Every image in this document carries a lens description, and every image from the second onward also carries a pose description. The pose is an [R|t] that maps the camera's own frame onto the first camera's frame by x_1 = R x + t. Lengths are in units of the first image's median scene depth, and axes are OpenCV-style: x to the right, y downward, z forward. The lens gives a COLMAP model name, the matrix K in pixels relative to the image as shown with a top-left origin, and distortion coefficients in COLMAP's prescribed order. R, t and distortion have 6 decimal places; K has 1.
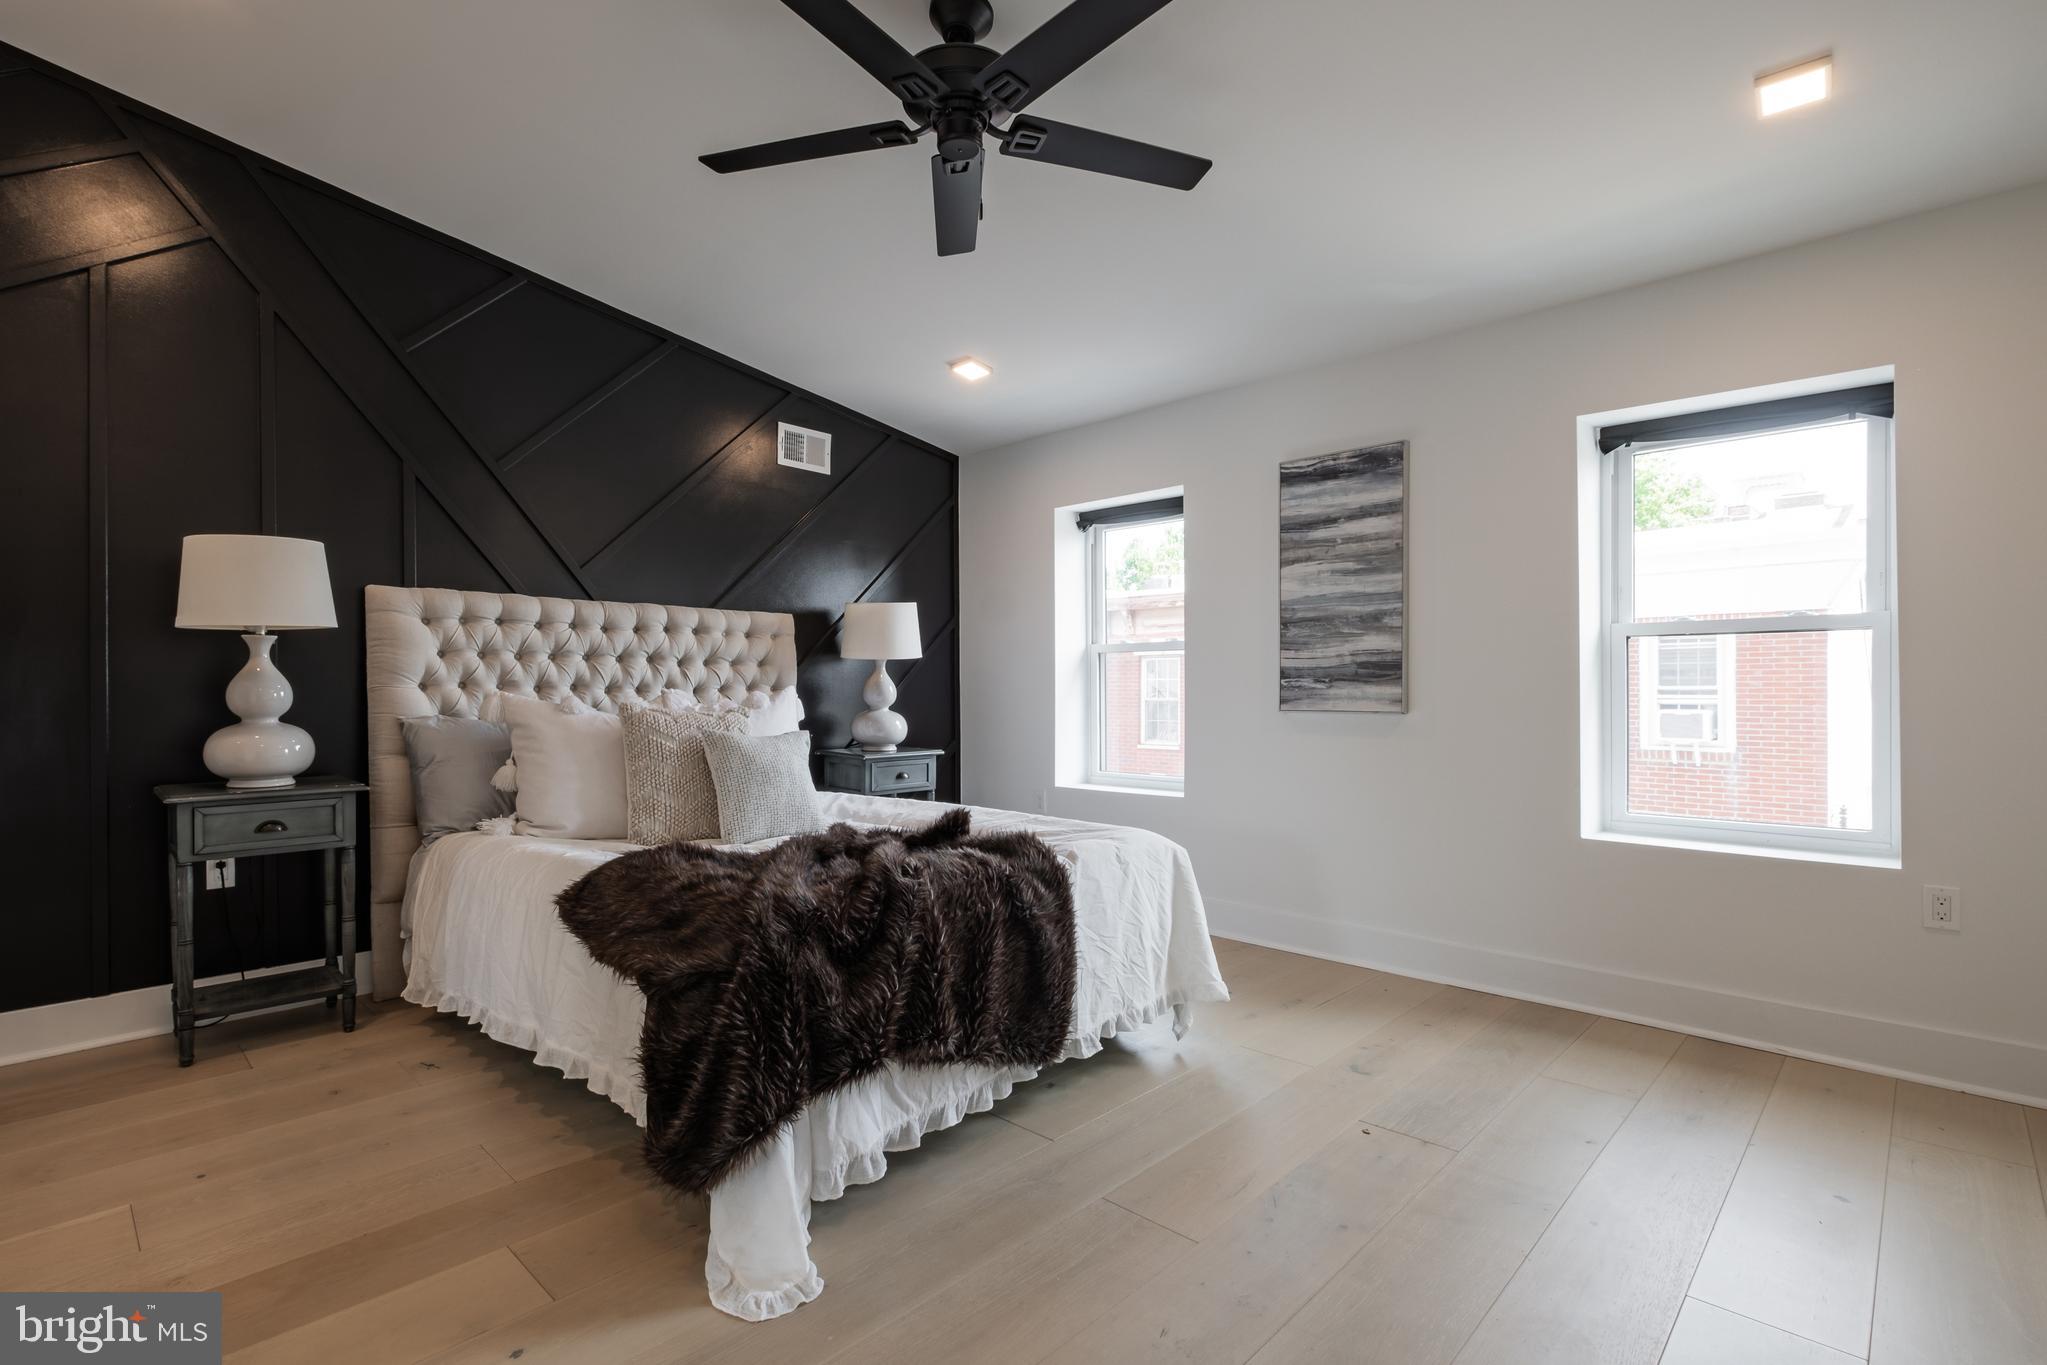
lens RADIAL K [[901.0, 0, 1026.6], [0, 901.0, 672.0], [0, 0, 1]] dist [-0.000547, -0.000803]
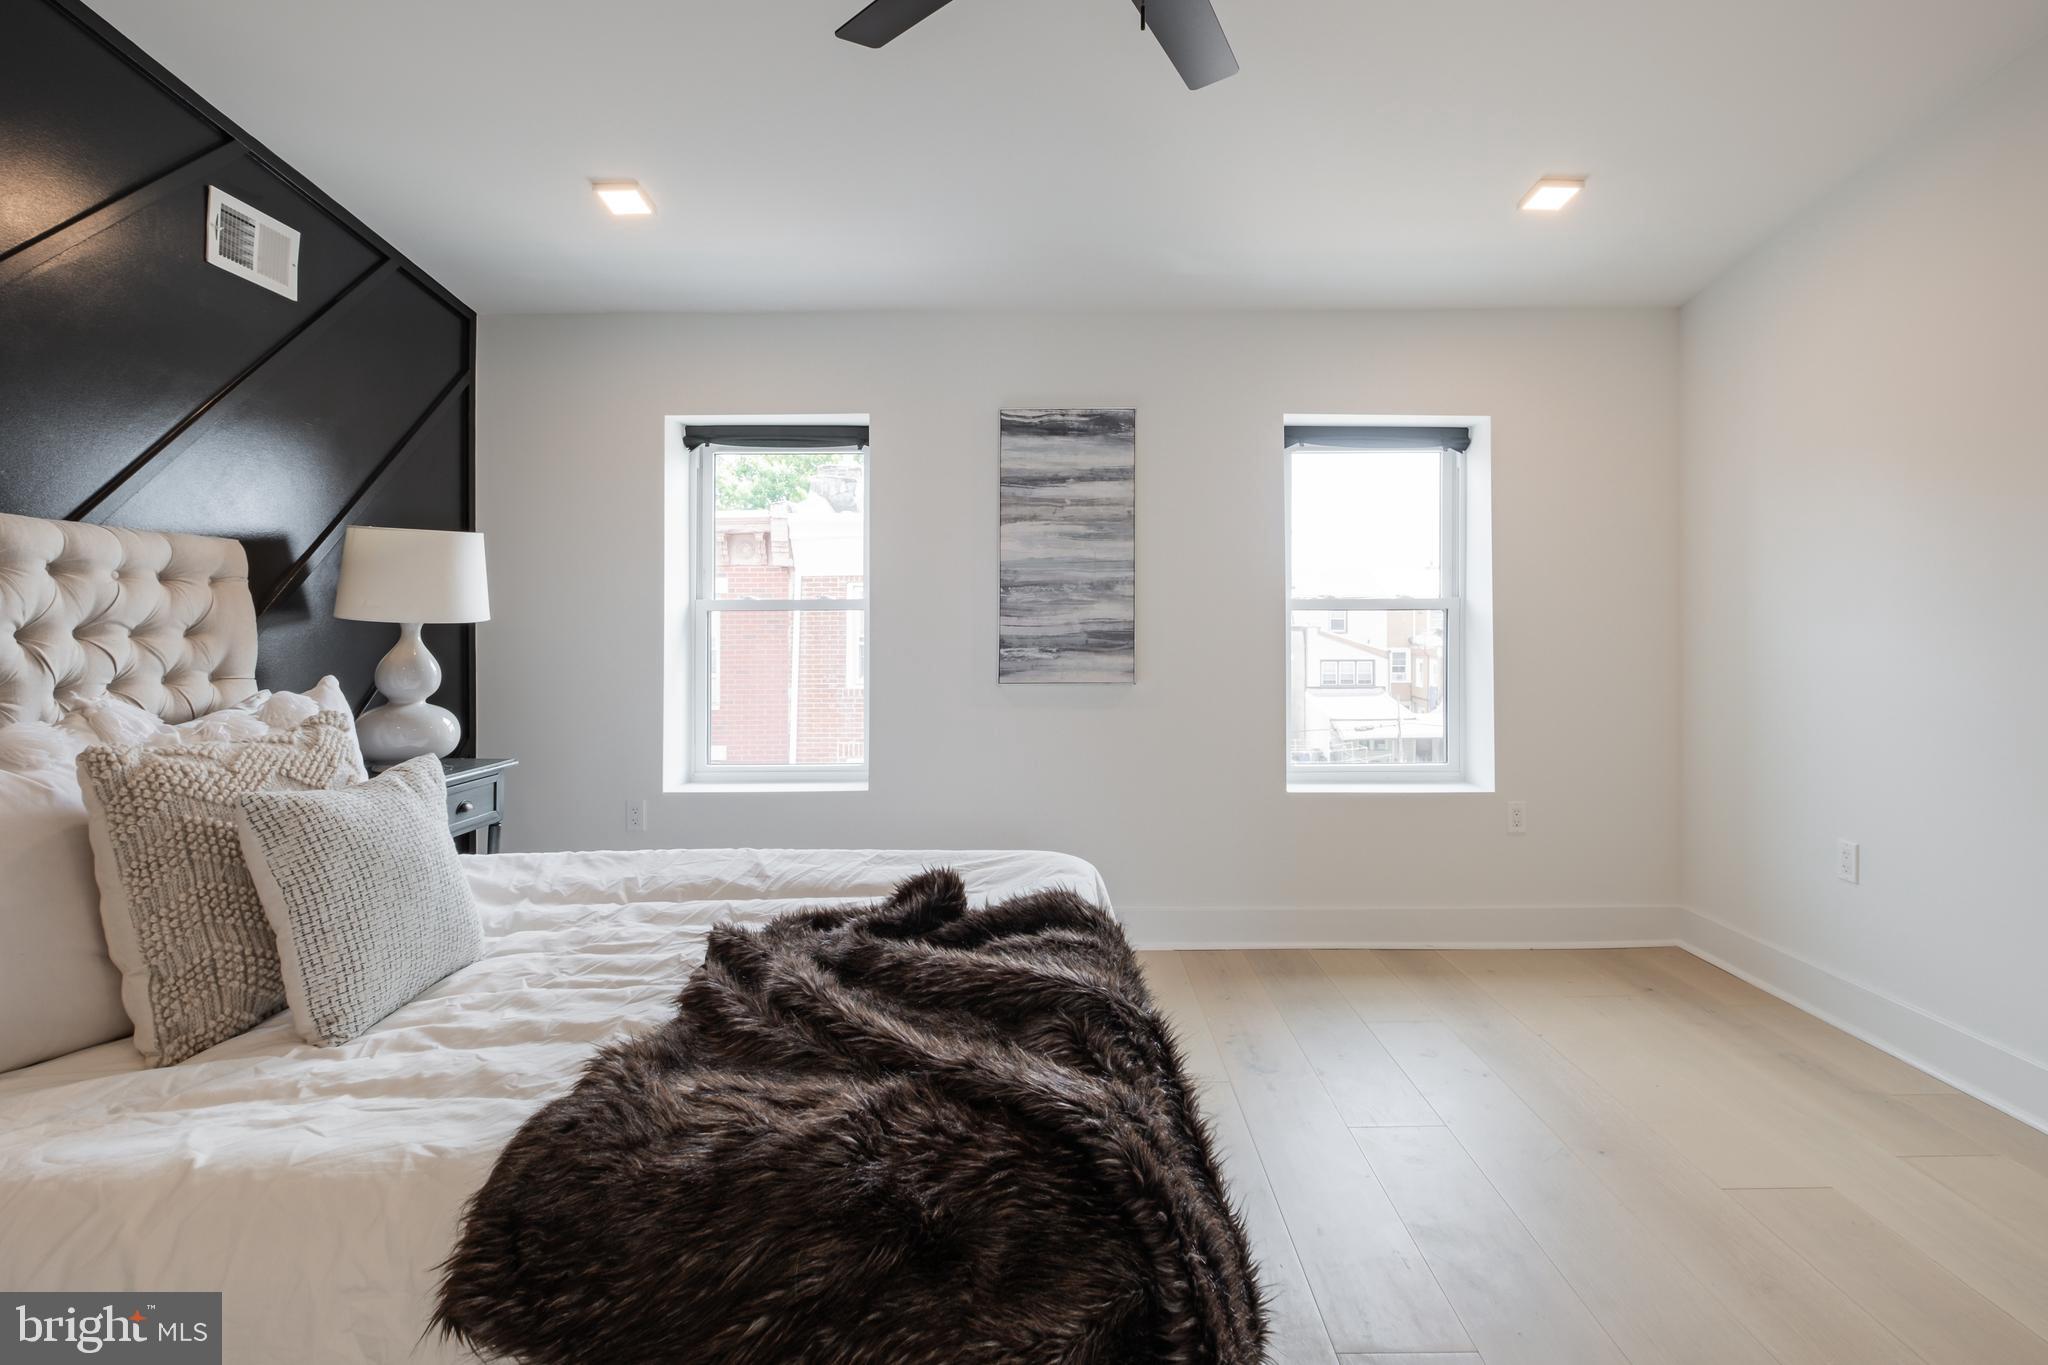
lens RADIAL K [[943.8, 0, 1087.4], [0, 943.8, 611.2], [0, 0, 1]] dist [-0.000431, -0.000131]
pose [[0.742036, 0.012417, 0.670245, -0.297577], [-0.008399, 0.999922, -0.009225, -0.022467], [-0.670307, 0.001216, 0.742083, 0.253820]]
